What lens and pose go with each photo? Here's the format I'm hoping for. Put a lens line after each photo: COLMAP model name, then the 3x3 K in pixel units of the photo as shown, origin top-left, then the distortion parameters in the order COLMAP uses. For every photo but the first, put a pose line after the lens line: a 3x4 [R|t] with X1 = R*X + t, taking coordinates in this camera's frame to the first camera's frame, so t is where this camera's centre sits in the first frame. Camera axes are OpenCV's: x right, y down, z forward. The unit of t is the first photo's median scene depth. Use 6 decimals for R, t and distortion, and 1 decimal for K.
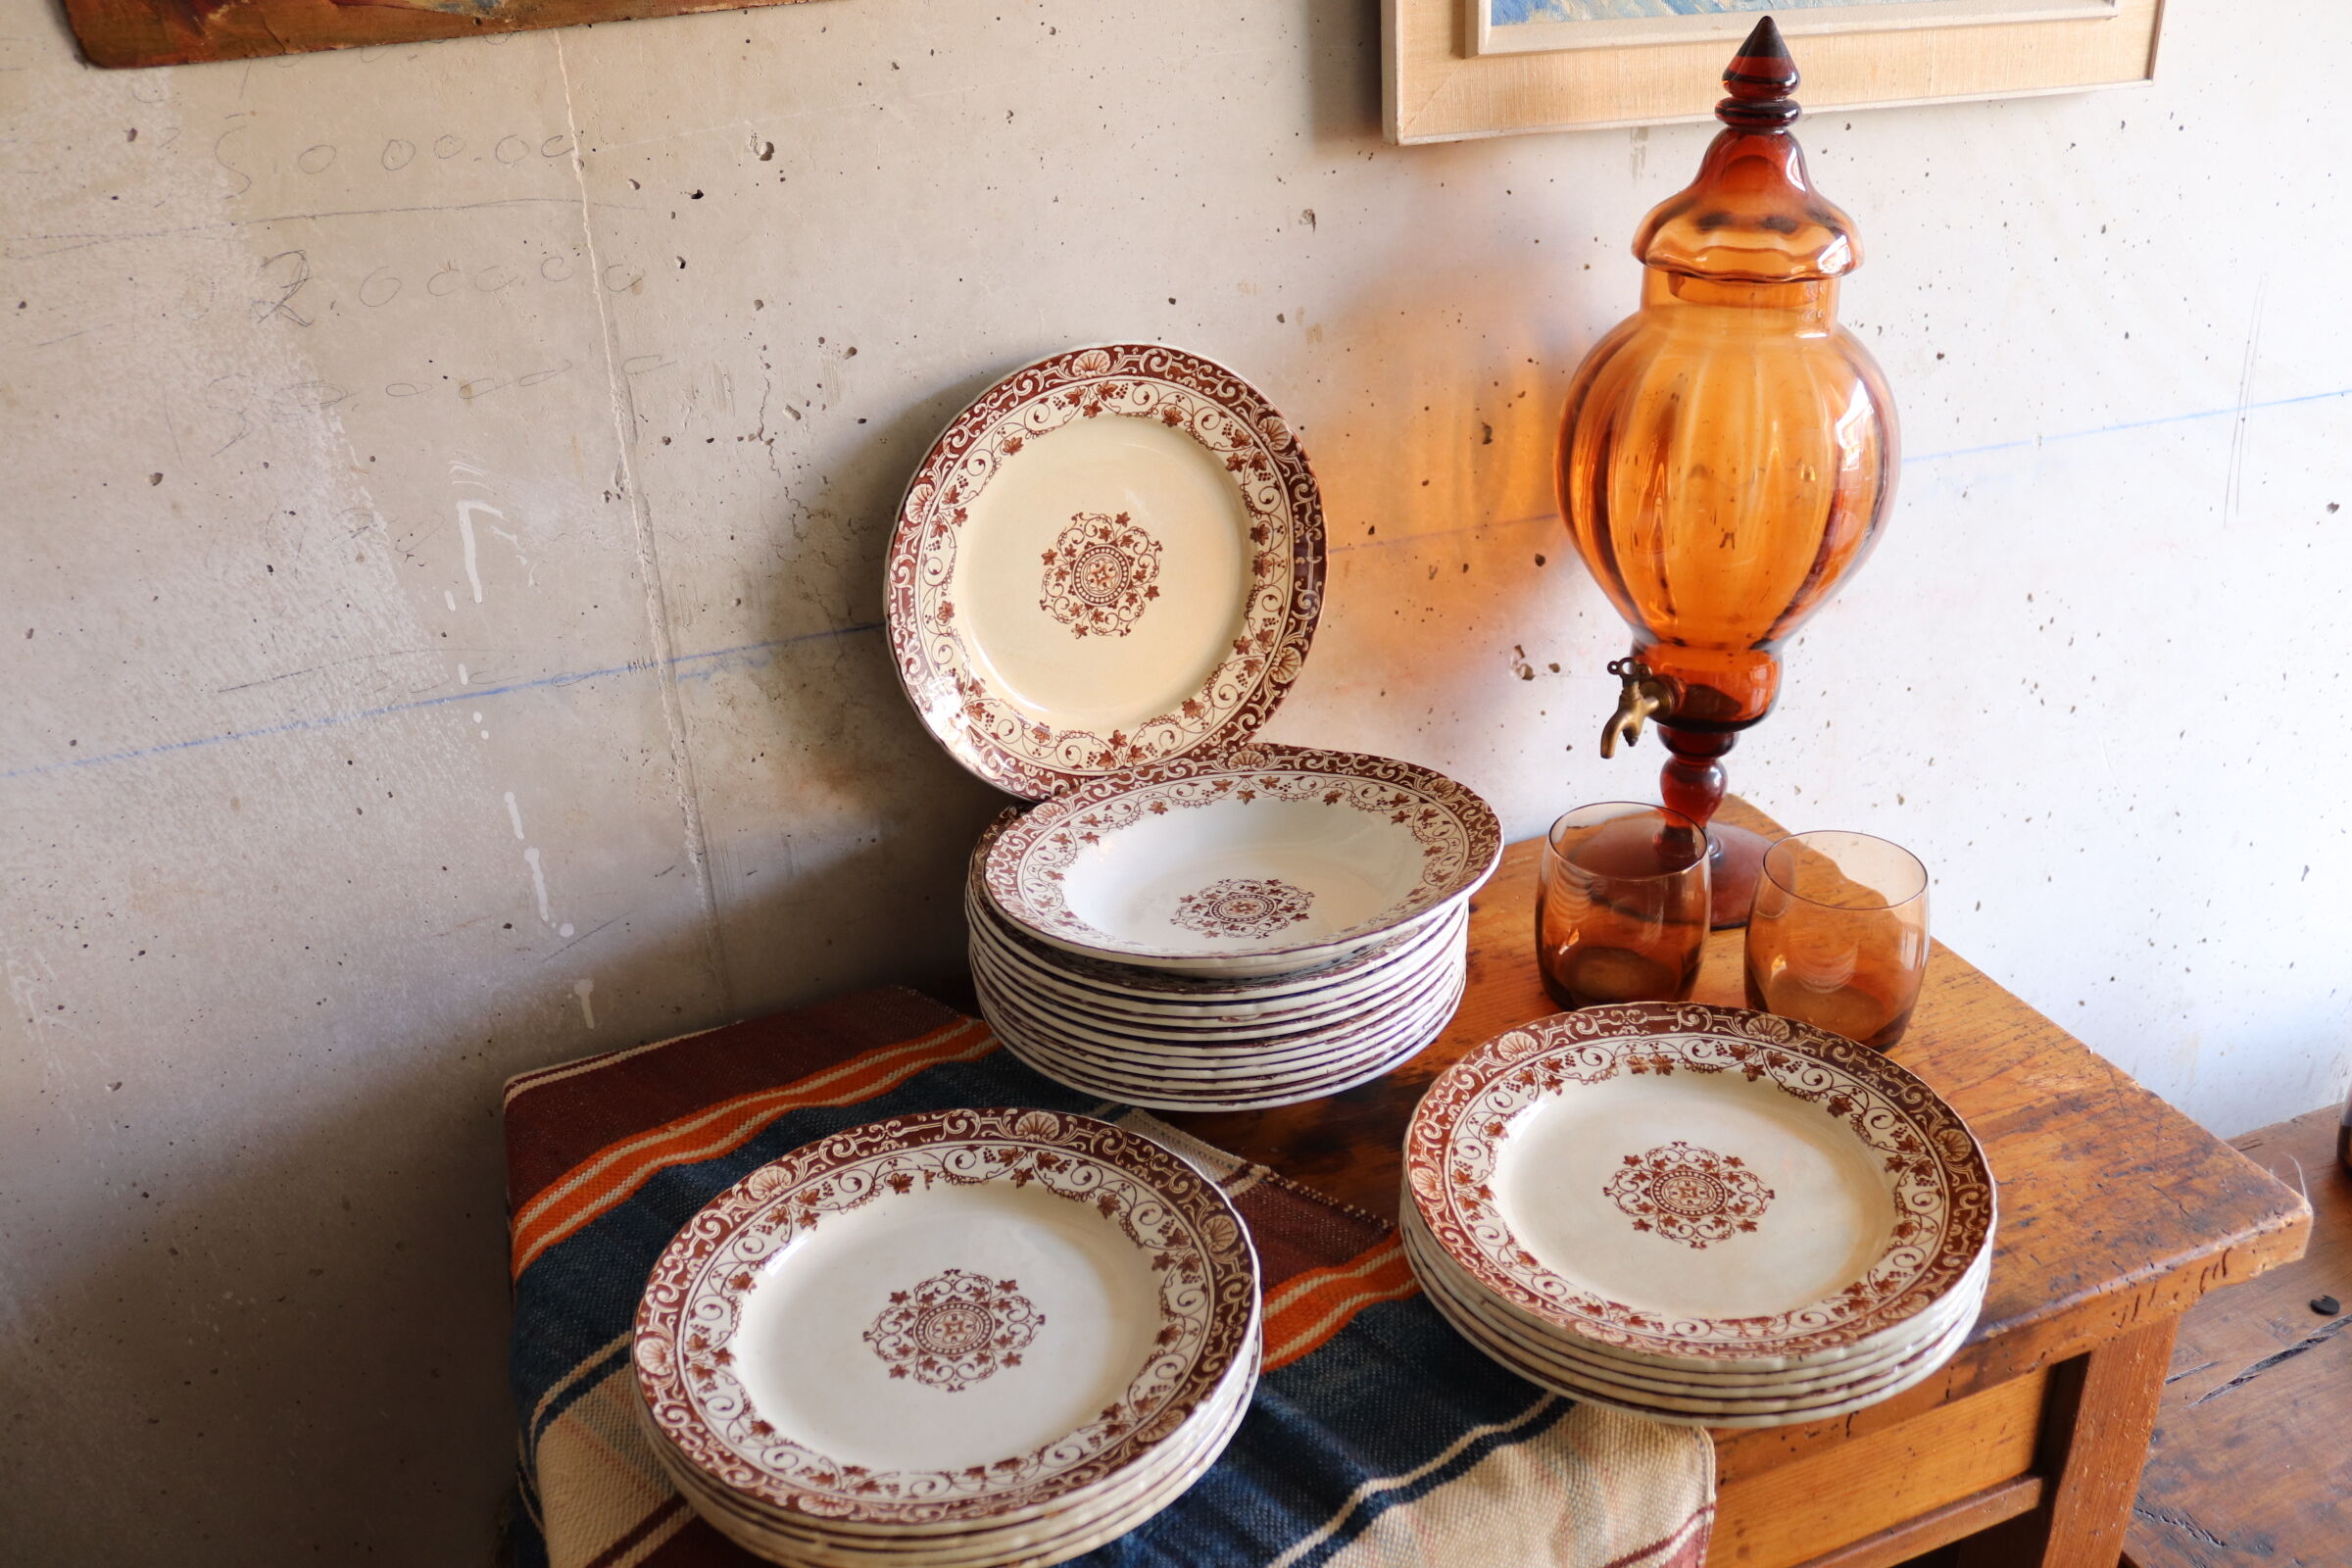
lens RADIAL K [[1900.4, 0, 1188.5], [0, 1900.4, 791.6], [0, 0, 1]] dist [-0.170119, 0.138041]
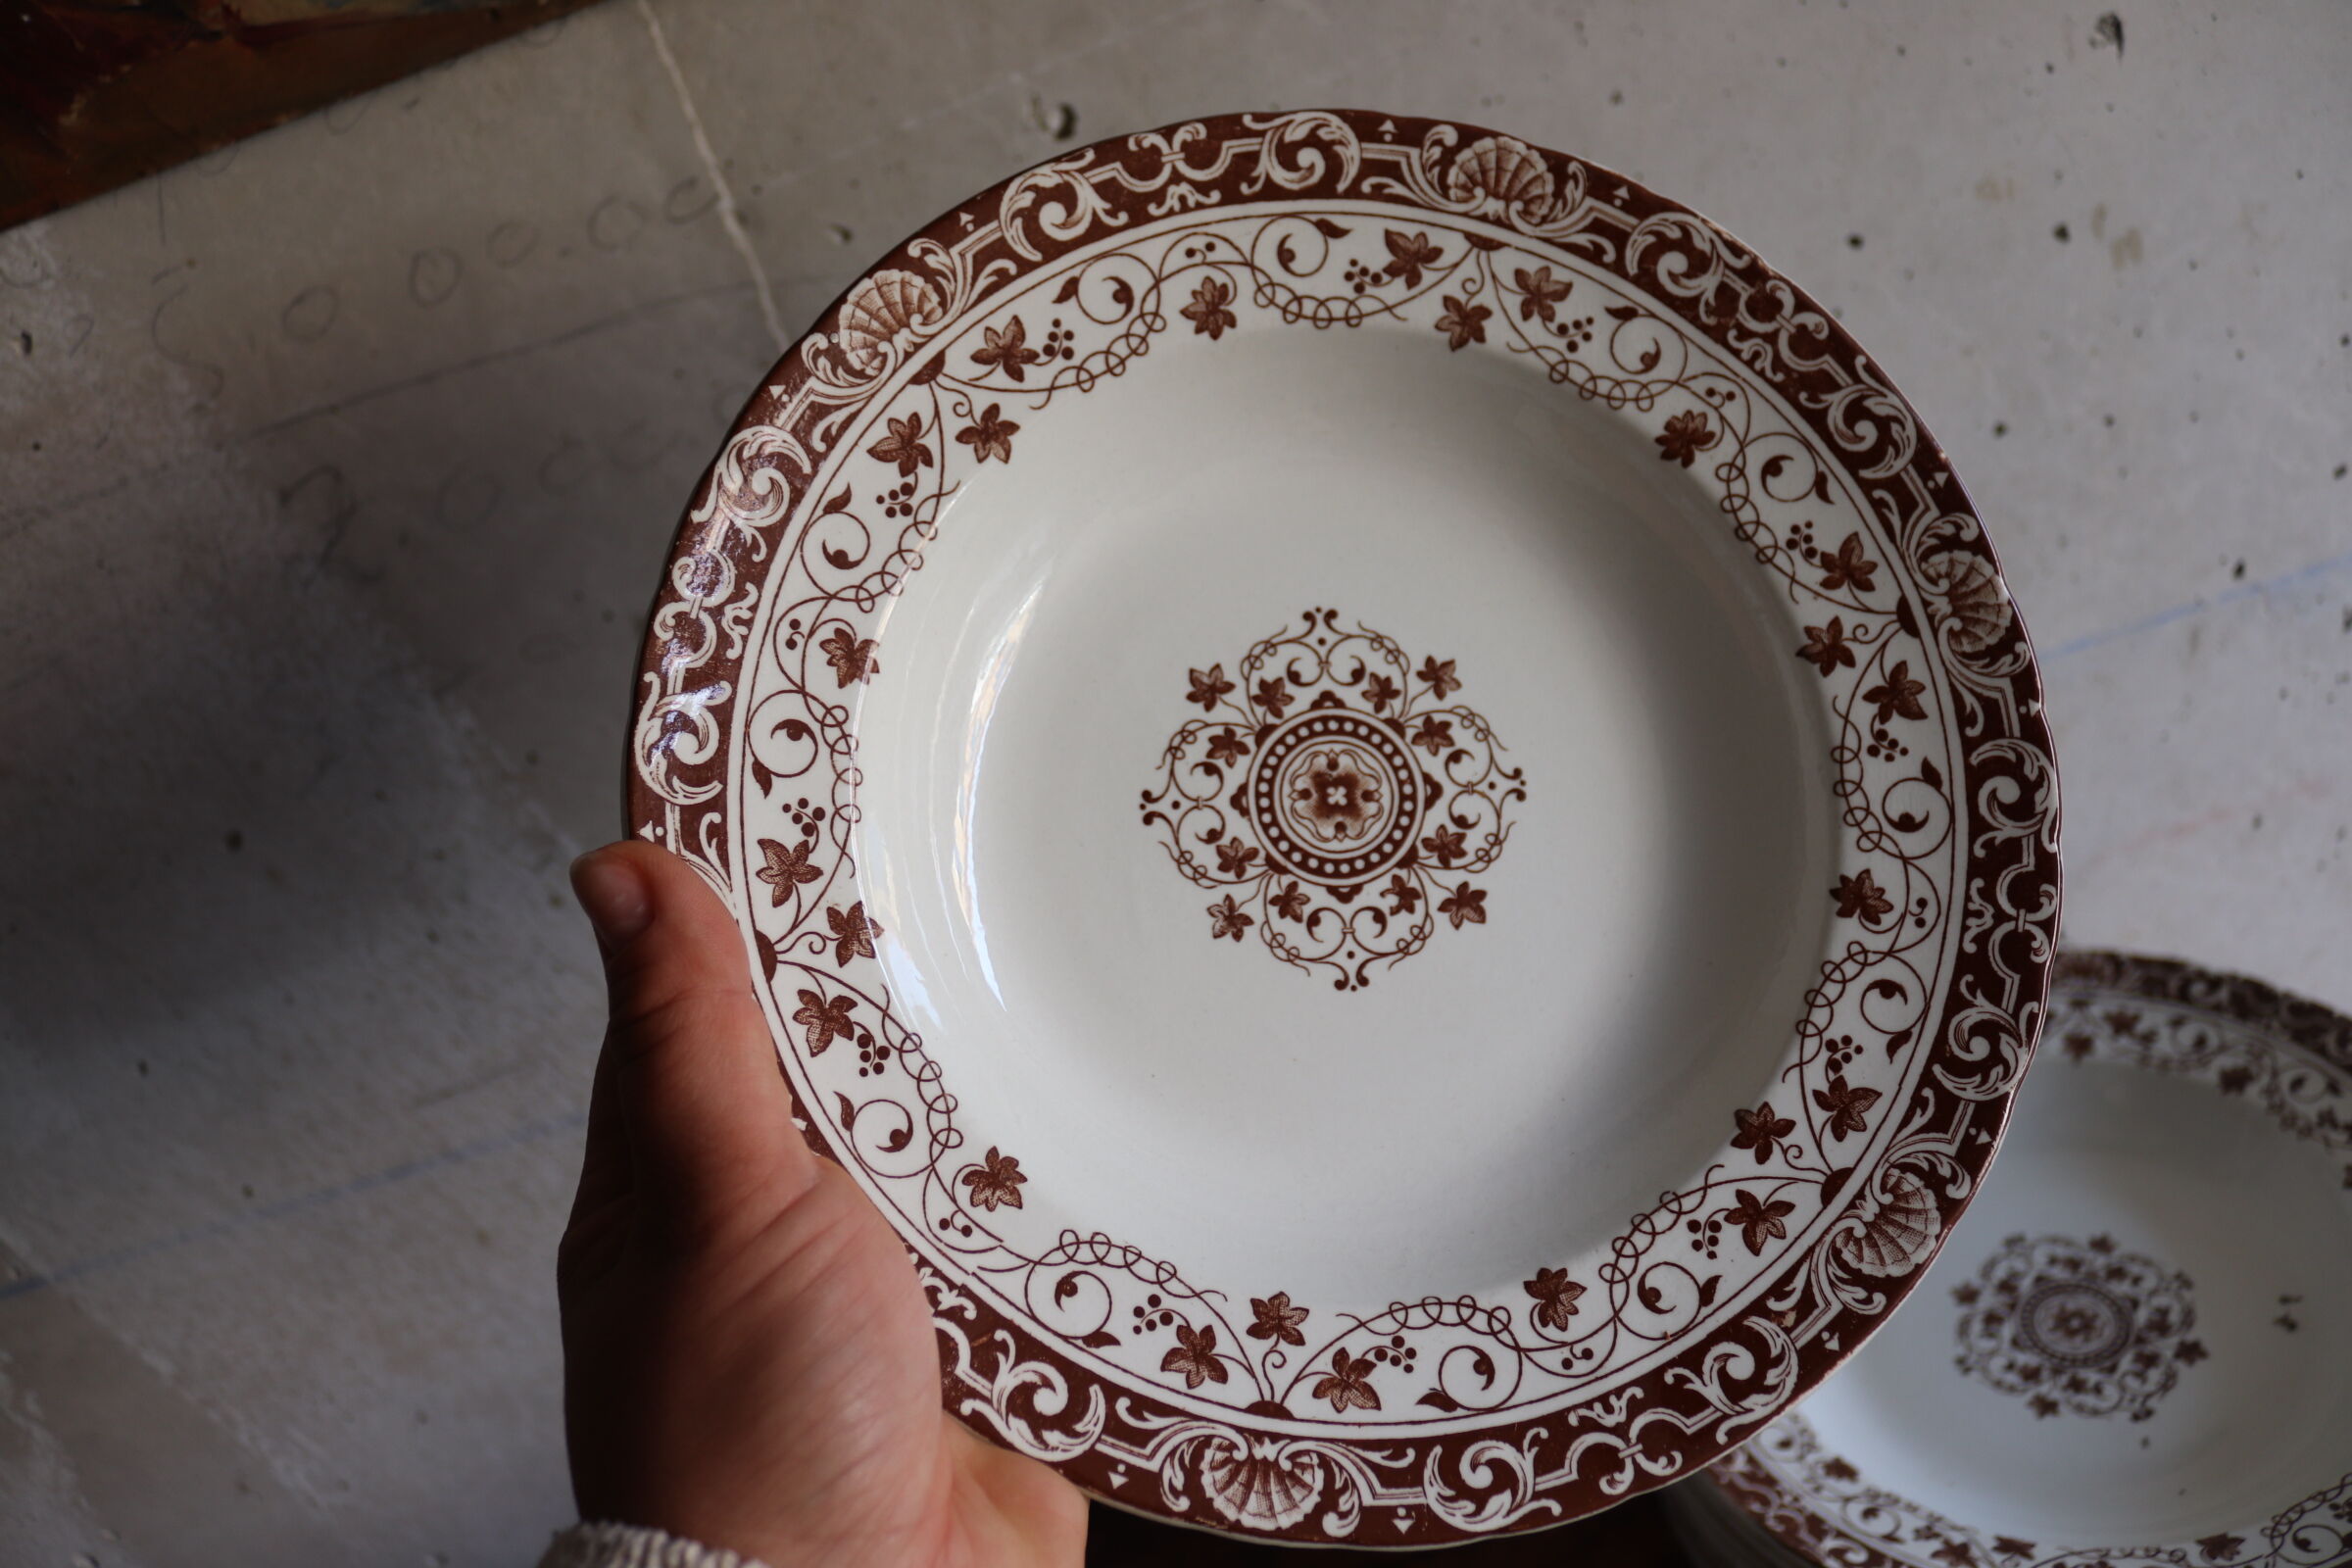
lens RADIAL K [[1900.4, 0, 1189.2], [0, 1900.4, 779.6], [0, 0, 1]] dist [-0.170119, 0.138041]
pose [[0.986281, 0.075645, 0.146720, -0.070797], [-0.161233, 0.632034, 0.757982, -0.240675], [-0.035395, -0.771240, 0.635560, 0.852060]]
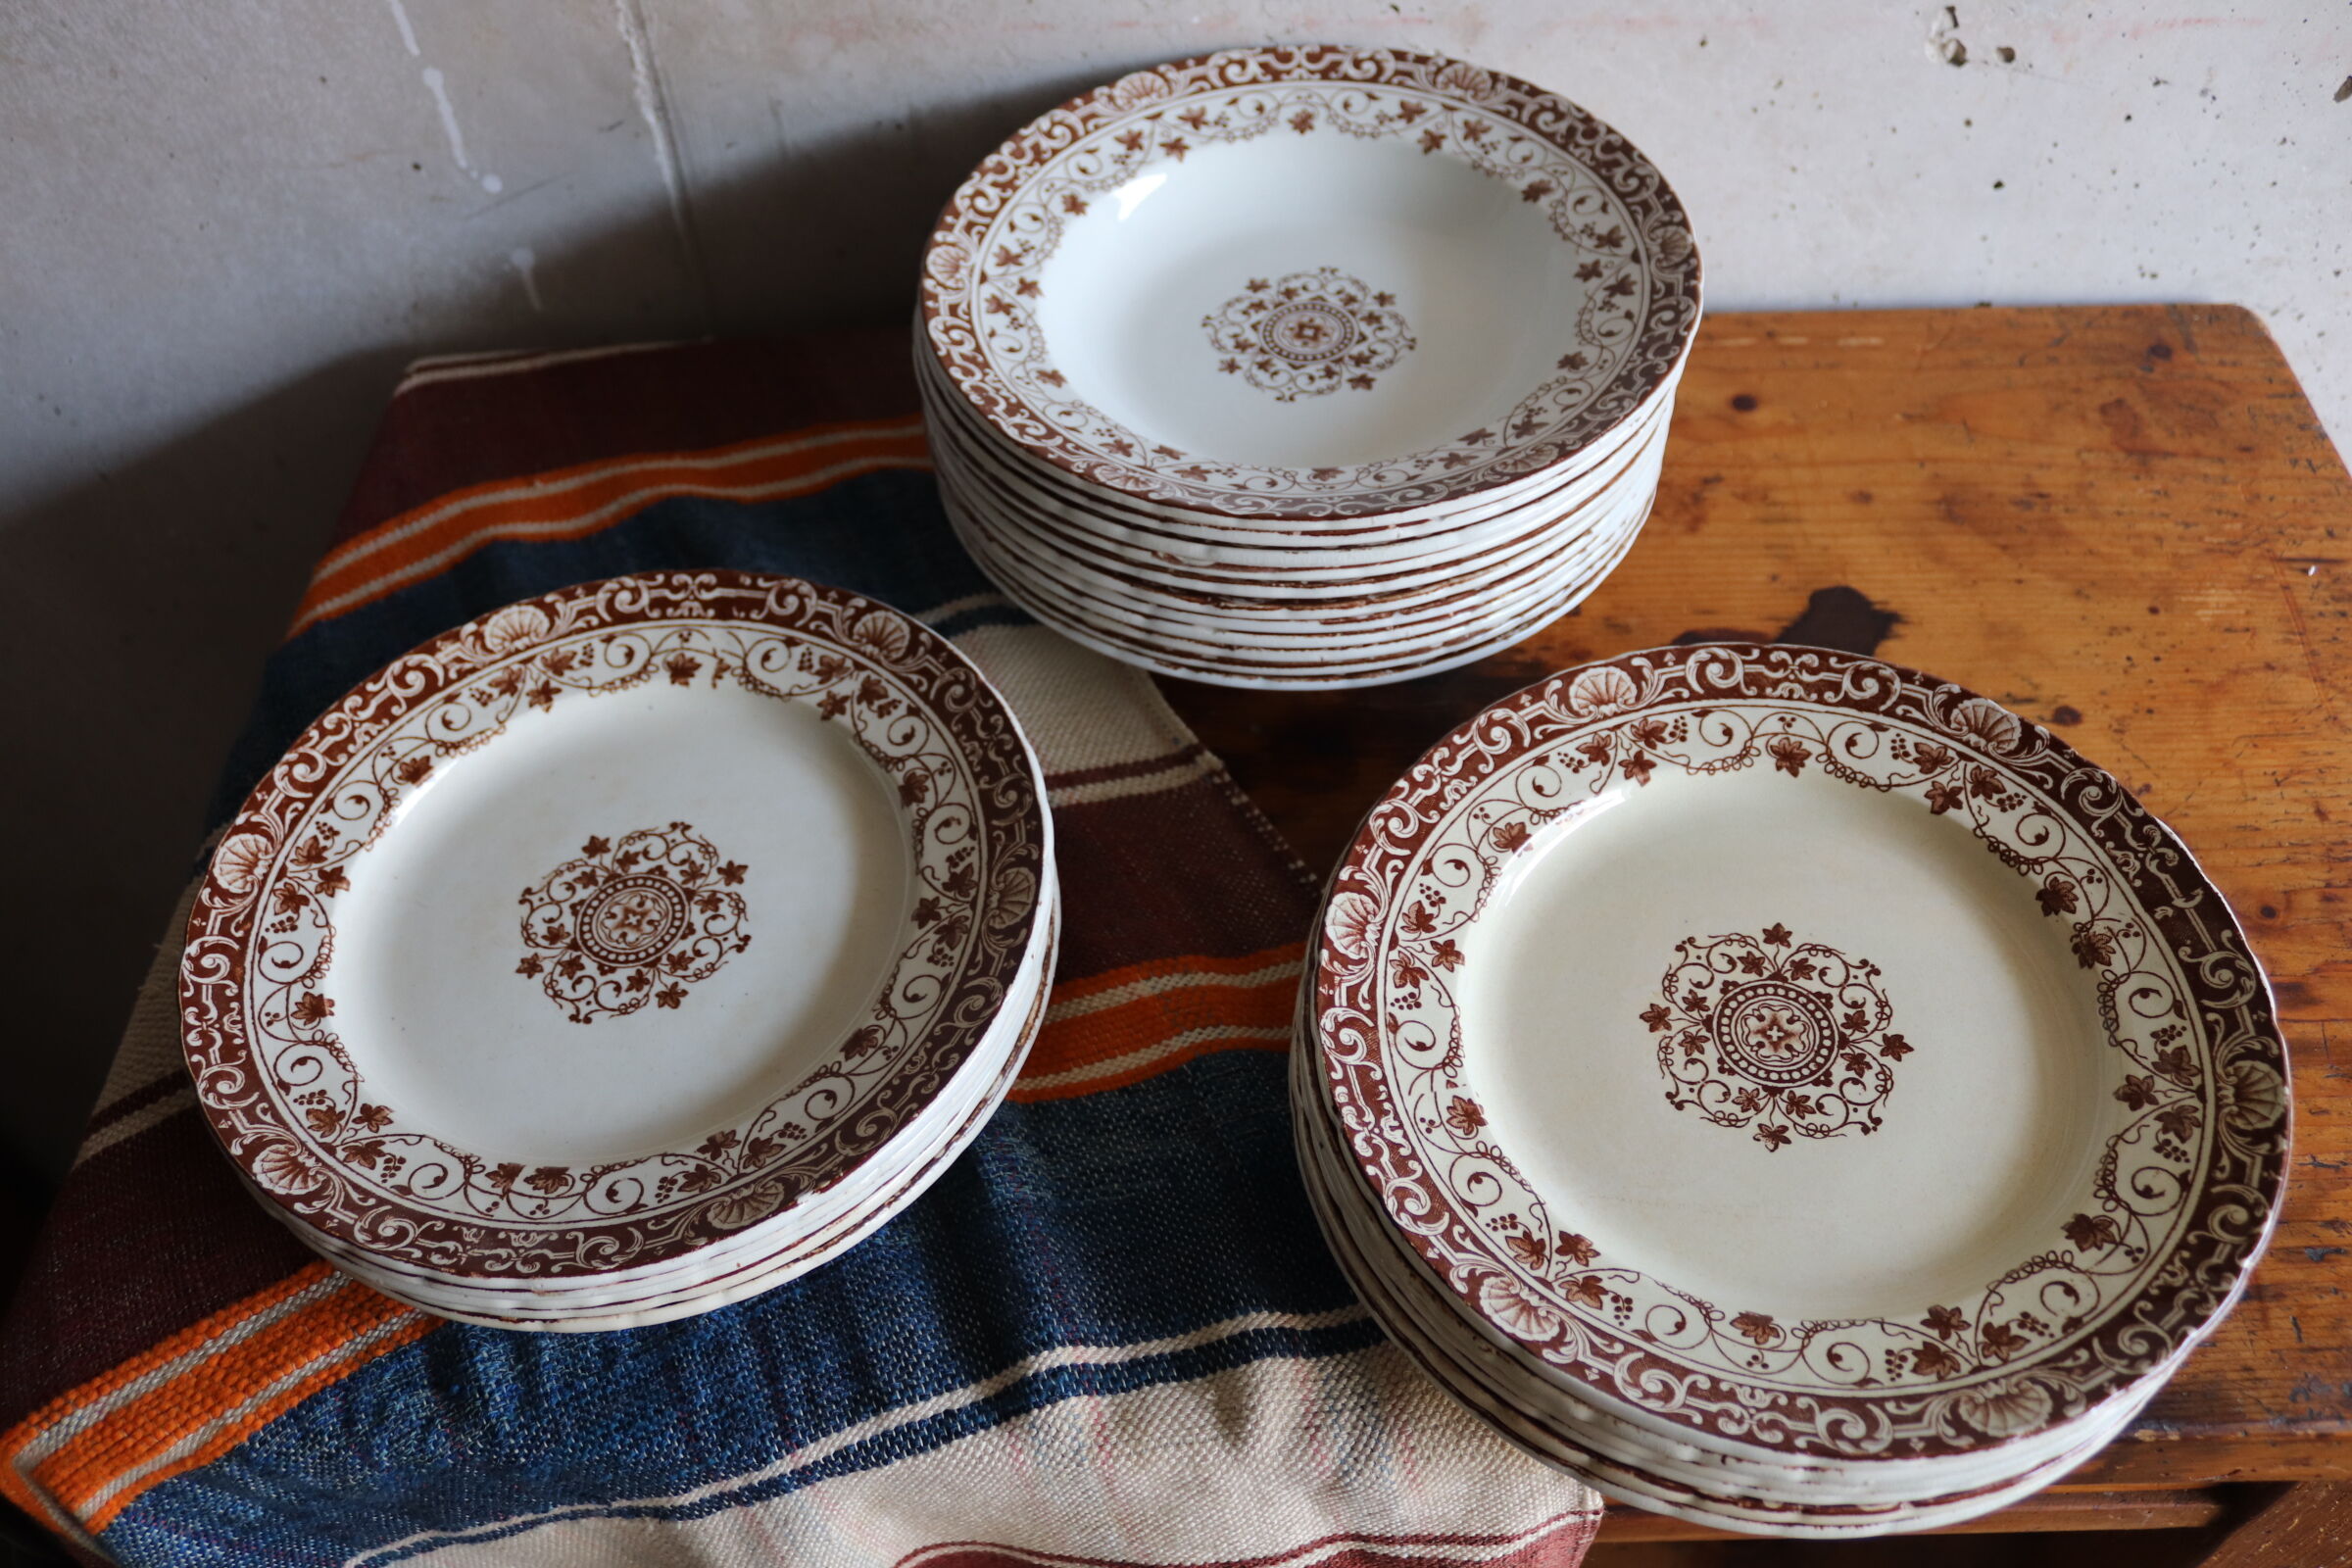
lens RADIAL K [[1900.4, 0, 1185.6], [0, 1900.4, 788.4], [0, 0, 1]] dist [-0.170119, 0.138041]
pose [[0.932097, 0.282603, -0.226561, 0.189077], [-0.161335, 0.883954, 0.438859, -0.091502], [0.324292, -0.372507, 0.869525, 0.396723]]
